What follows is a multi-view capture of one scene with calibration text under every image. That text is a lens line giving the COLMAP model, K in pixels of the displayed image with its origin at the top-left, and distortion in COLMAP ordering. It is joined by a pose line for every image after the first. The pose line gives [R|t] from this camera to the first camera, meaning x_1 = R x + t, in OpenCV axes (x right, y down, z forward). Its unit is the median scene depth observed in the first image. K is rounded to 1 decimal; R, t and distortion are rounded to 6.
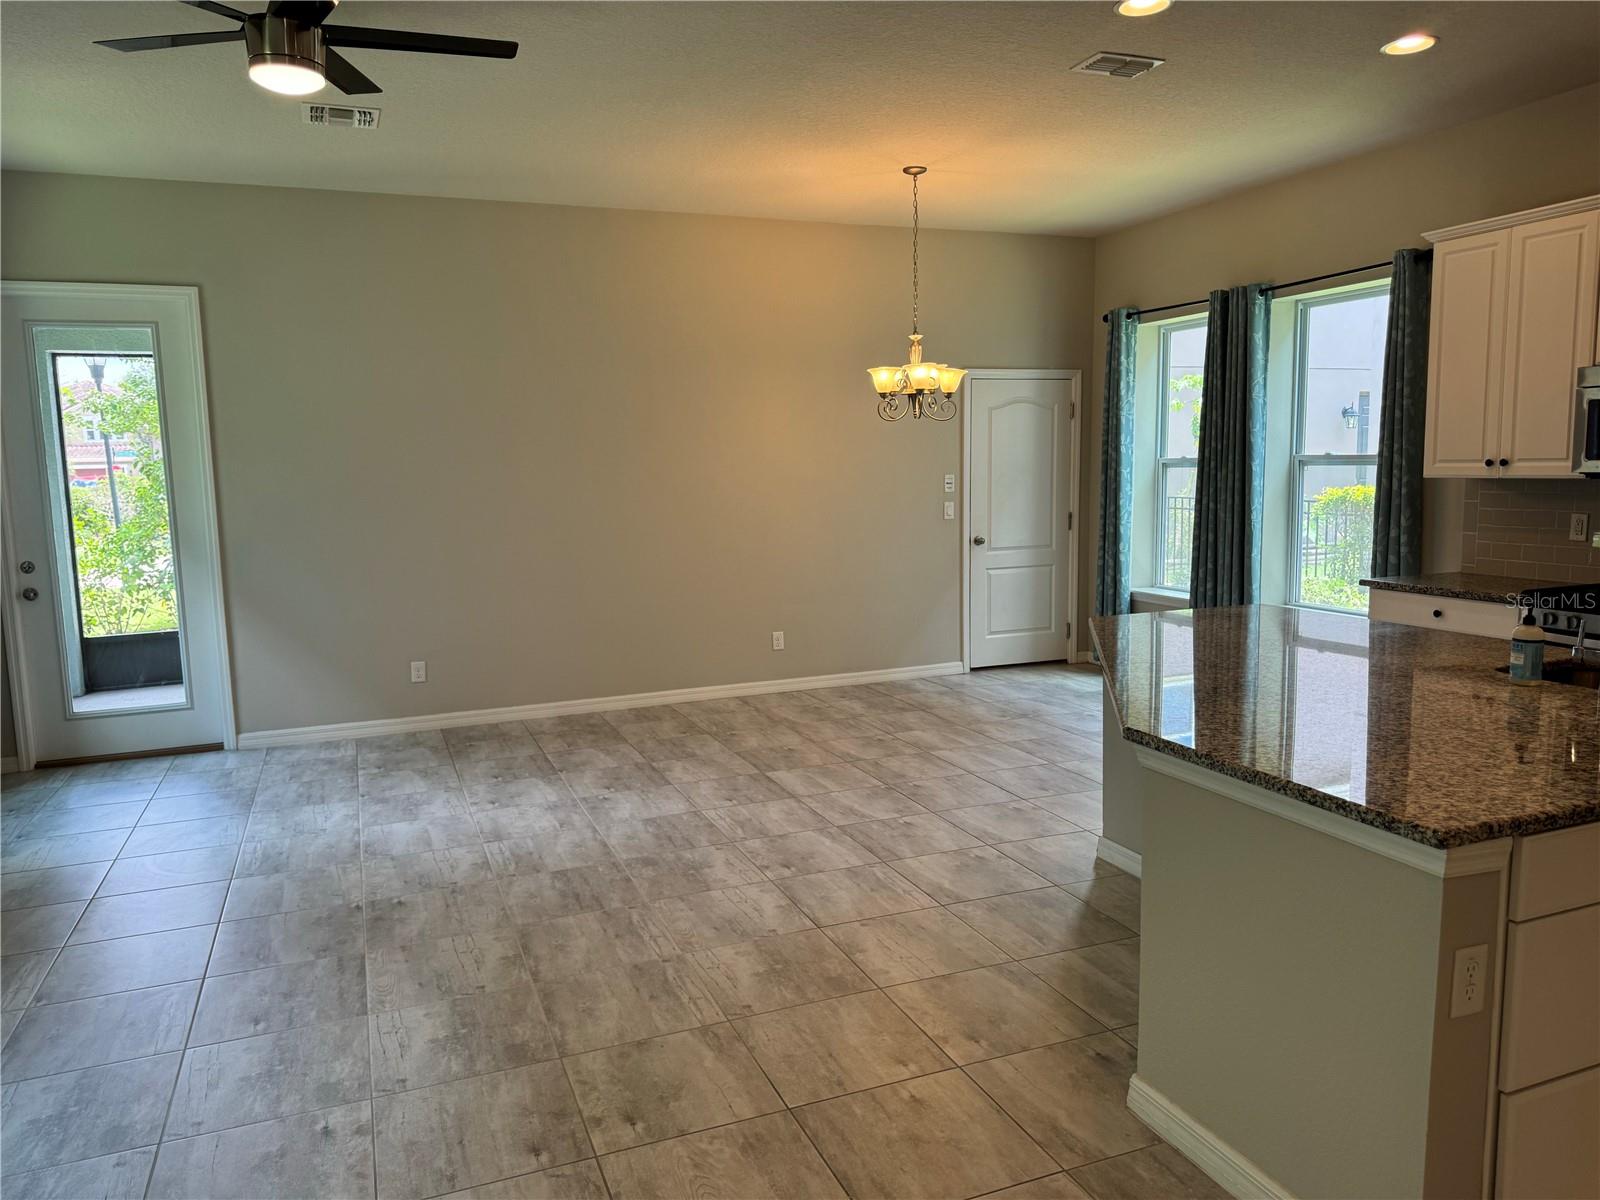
lens RADIAL K [[1117.7, 0, 794.6], [0, 1117.7, 607.1], [0, 0, 1]] dist [0.157956, -0.295826]
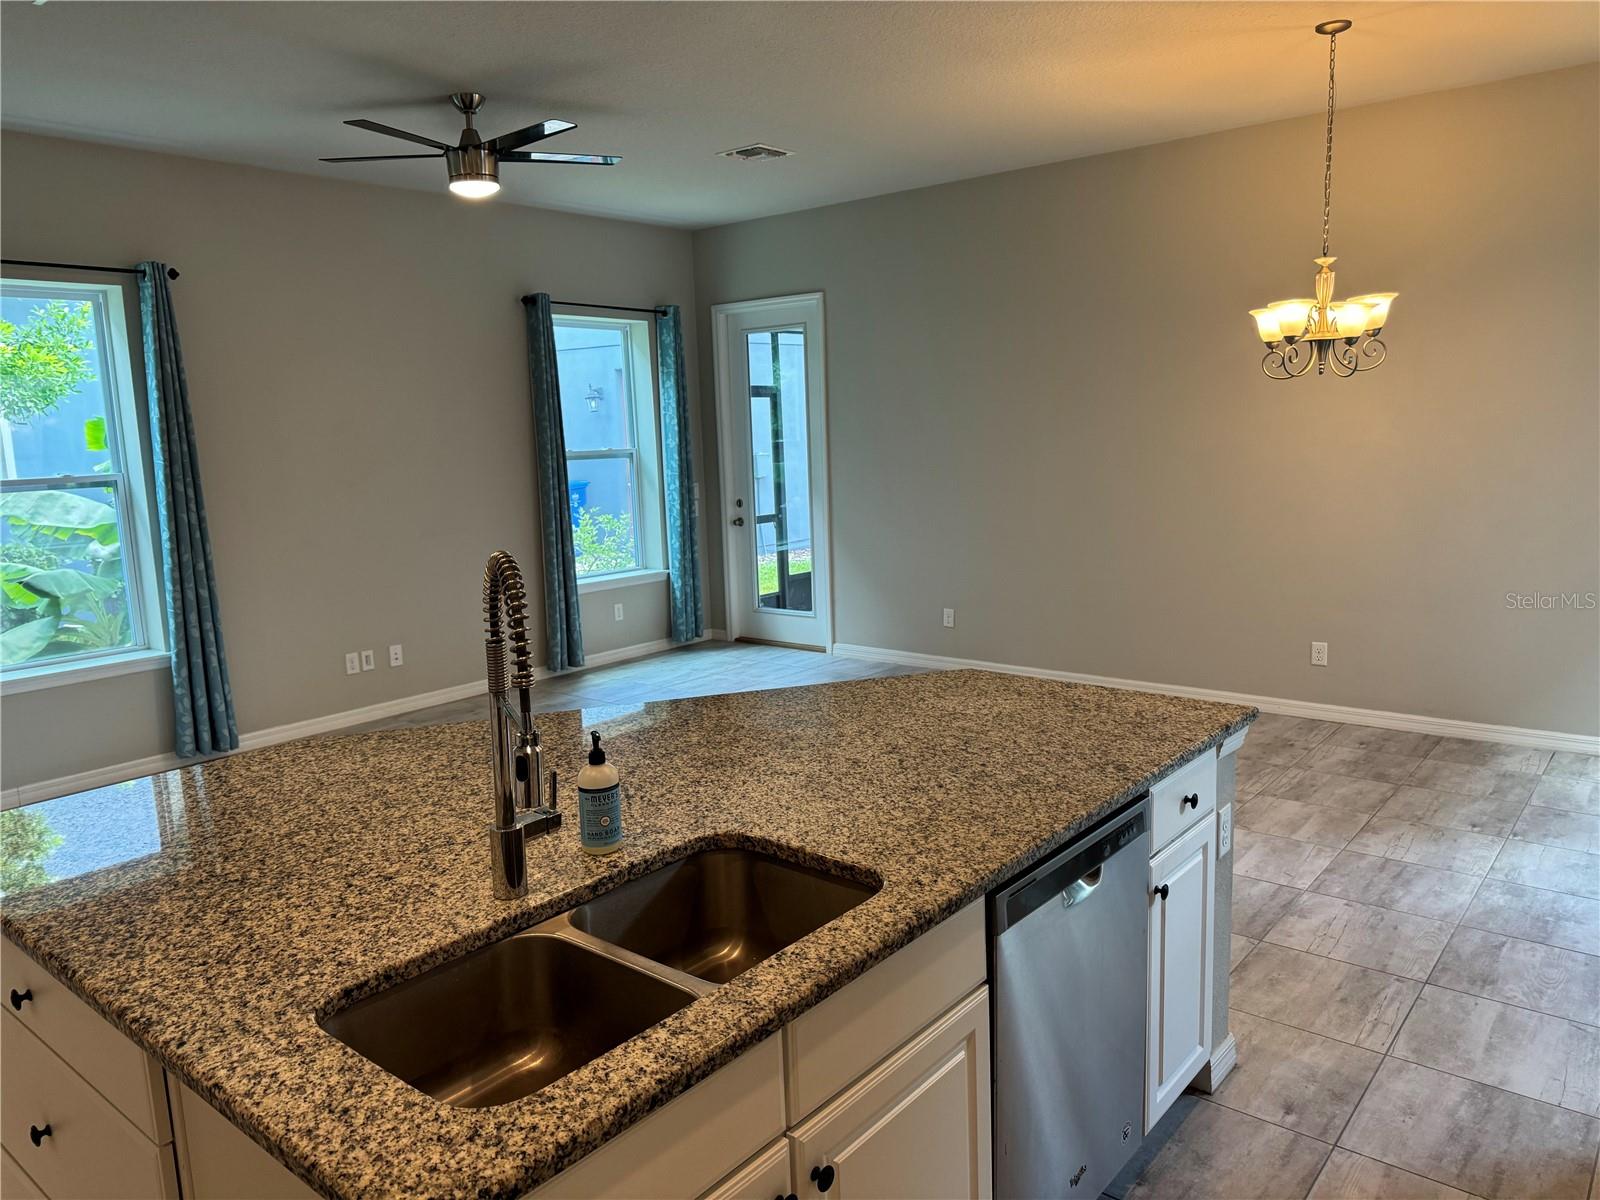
lens RADIAL K [[1119.5, 0, 800.0], [0, 1119.5, 600.0], [0, 0, 1]] dist [0.073954, -0.095667]
pose [[0.482952, 0.141346, -0.864164, 0.628857], [-0.089106, 0.989696, 0.112080, -0.081578], [0.871101, 0.022873, 0.490570, 0.382235]]
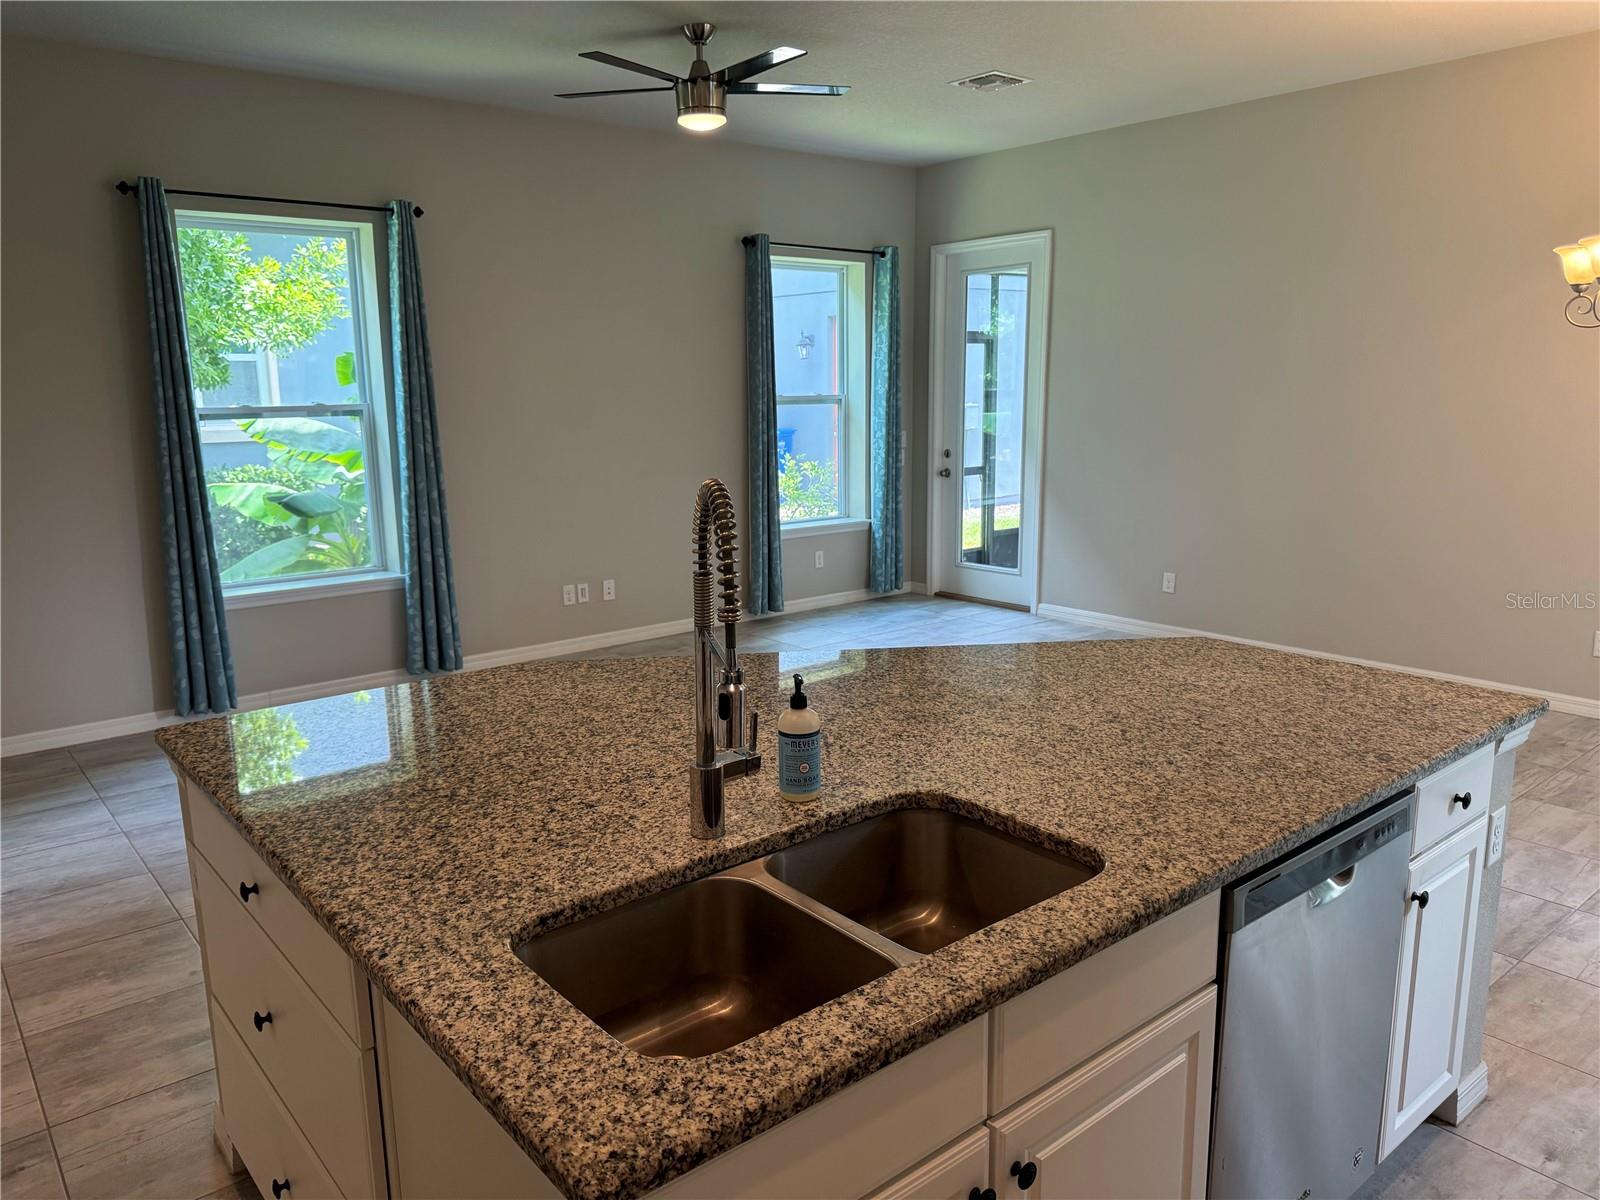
lens RADIAL K [[1101.0, 0, 793.1], [0, 1101.0, 620.9], [0, 0, 1]] dist [0.157160, -0.298087]
pose [[0.310821, 0.214529, -0.925942, 0.587657], [-0.115139, 0.975519, 0.187365, -0.068731], [0.943469, 0.048375, 0.327912, 0.392565]]
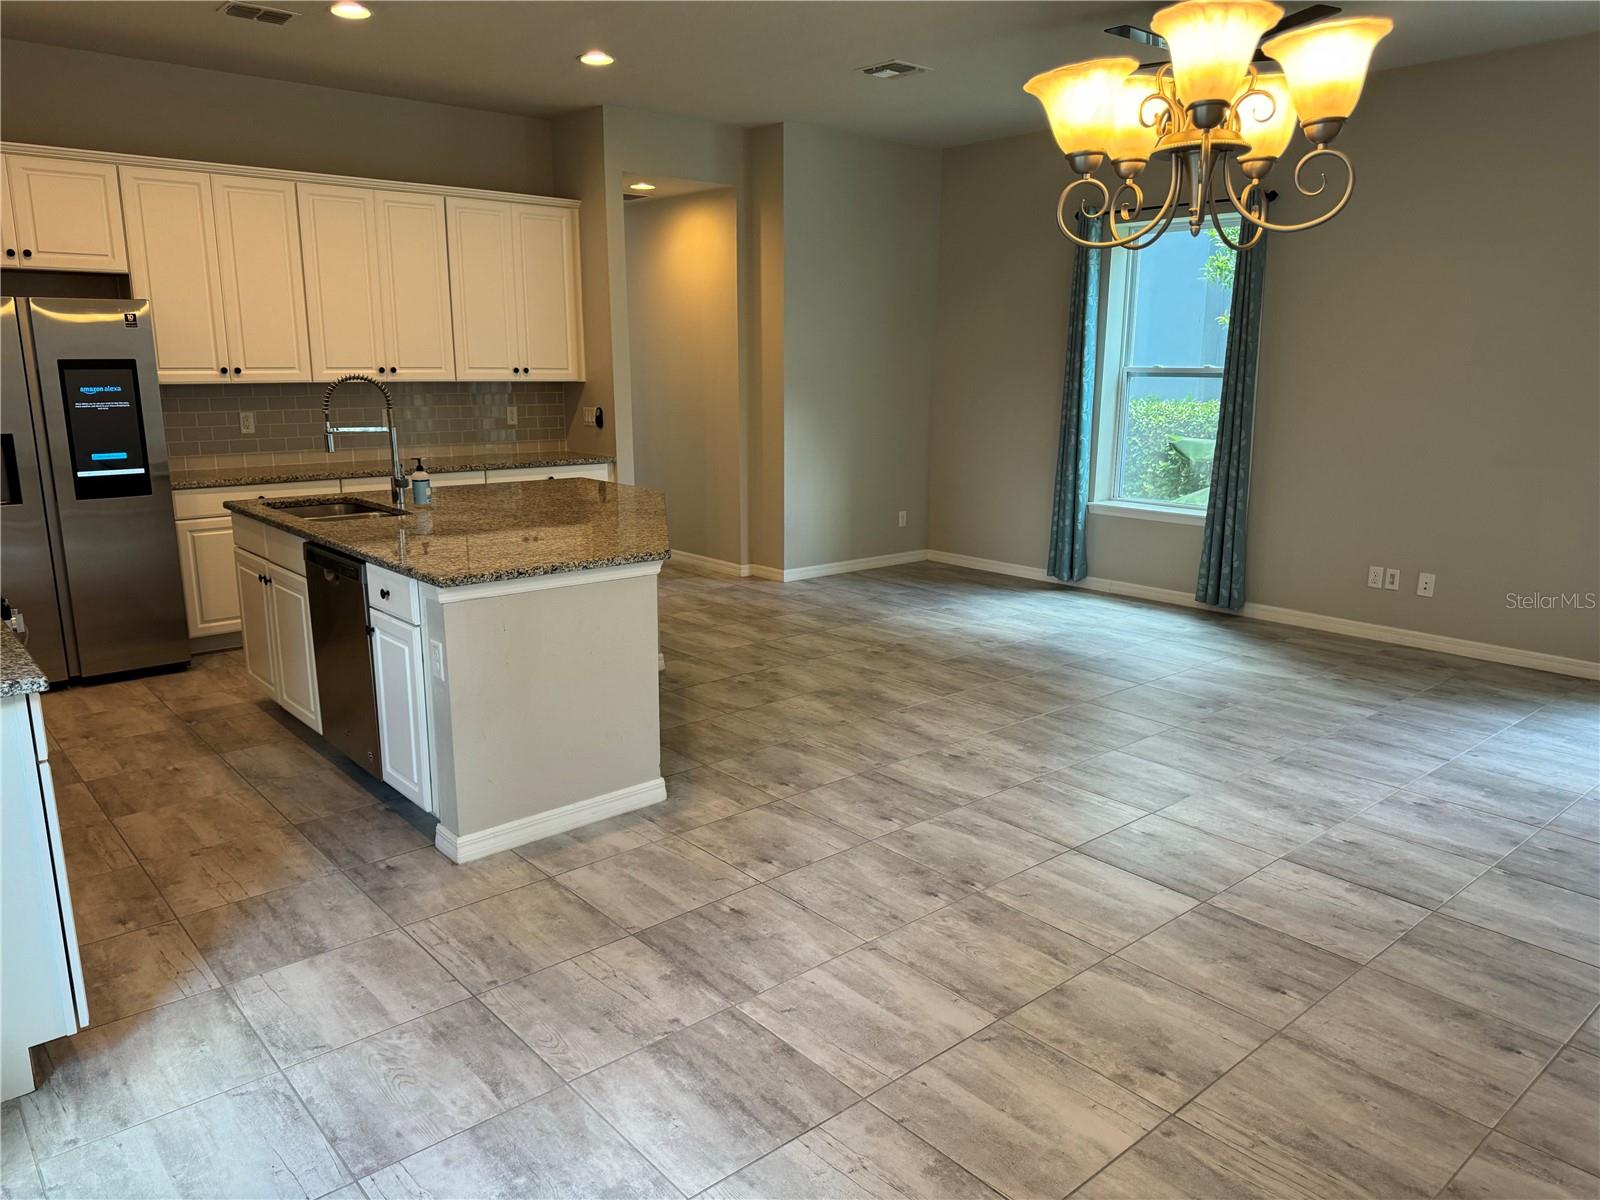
lens RADIAL K [[1119.5, 0, 800.0], [0, 1119.5, 600.0], [0, 0, 1]] dist [0.073954, -0.095667]
pose [[-0.941866, 0.089076, -0.323966, 0.334366], [-0.025579, 0.942408, 0.333486, -0.185982], [0.335014, 0.322386, -0.885343, 1.345282]]
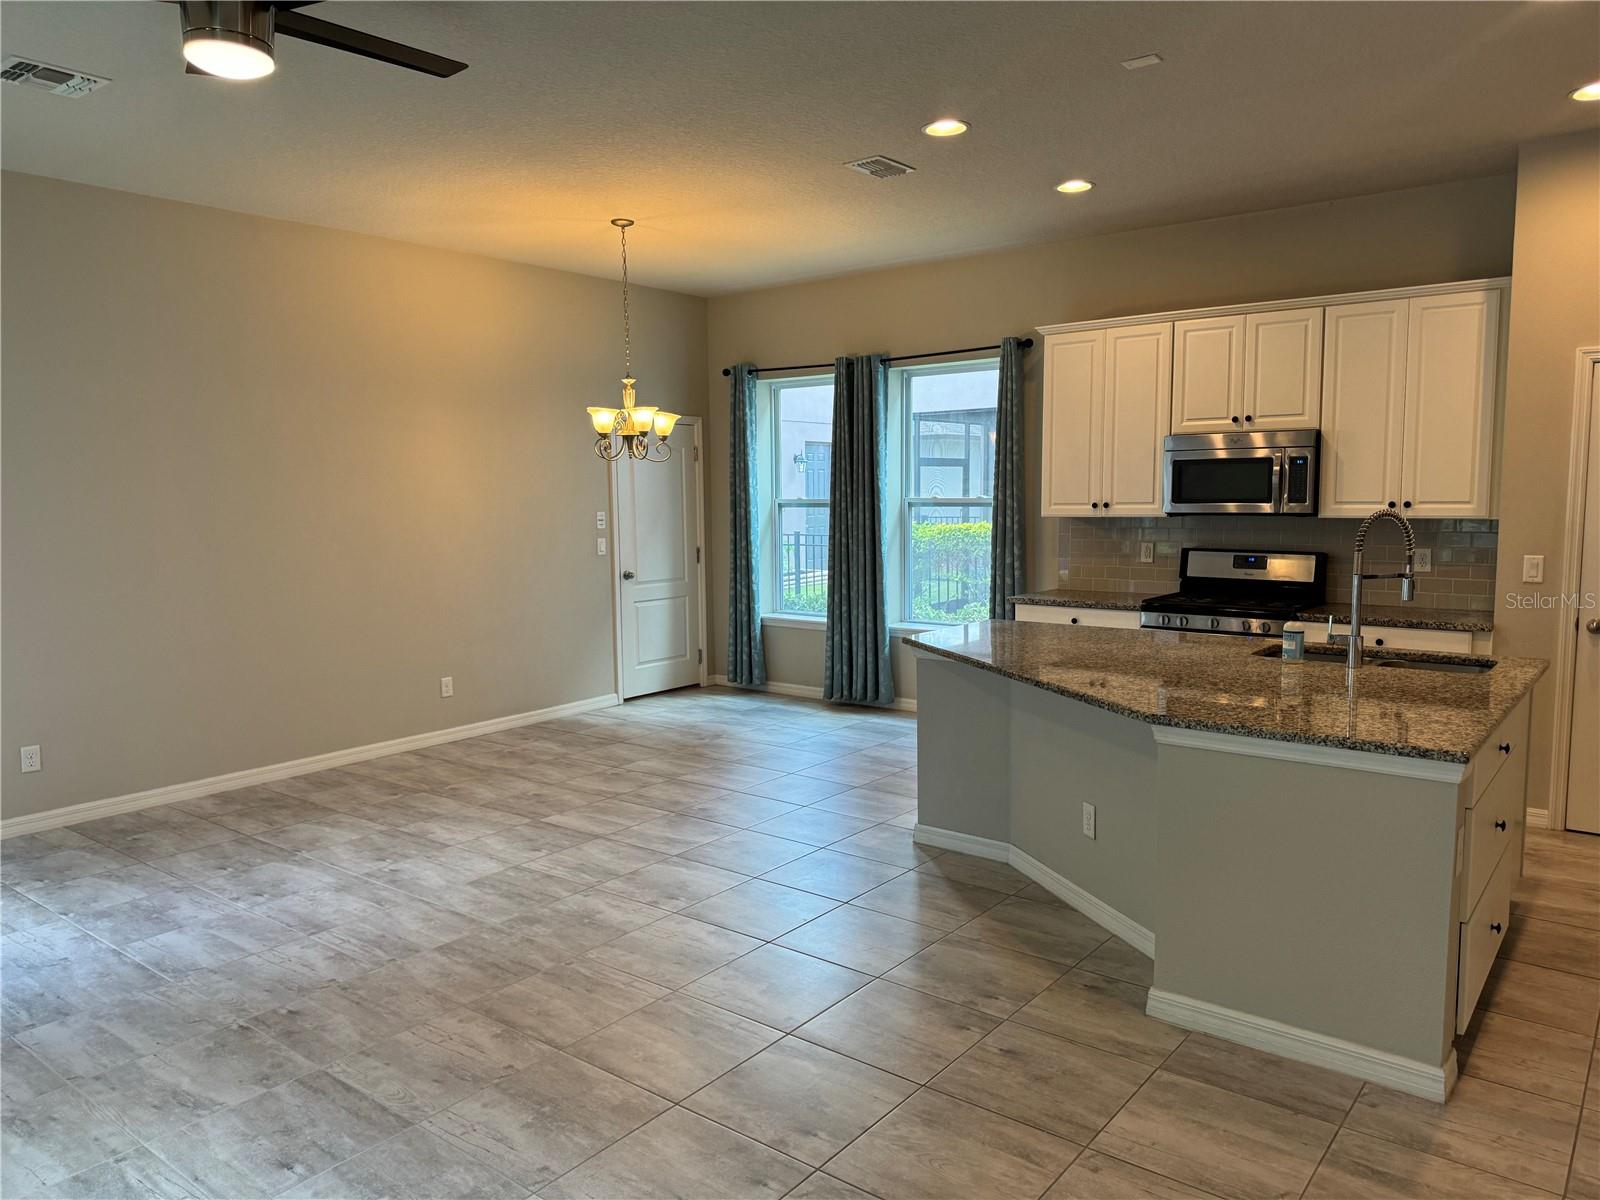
lens RADIAL K [[1117.7, 0, 794.6], [0, 1117.7, 607.1], [0, 0, 1]] dist [0.157956, -0.295826]
pose [[0.865600, -0.042291, 0.498947, -0.301640], [0.057016, 0.998271, -0.014300, -0.008577], [-0.497479, 0.040826, 0.866515, 0.035804]]
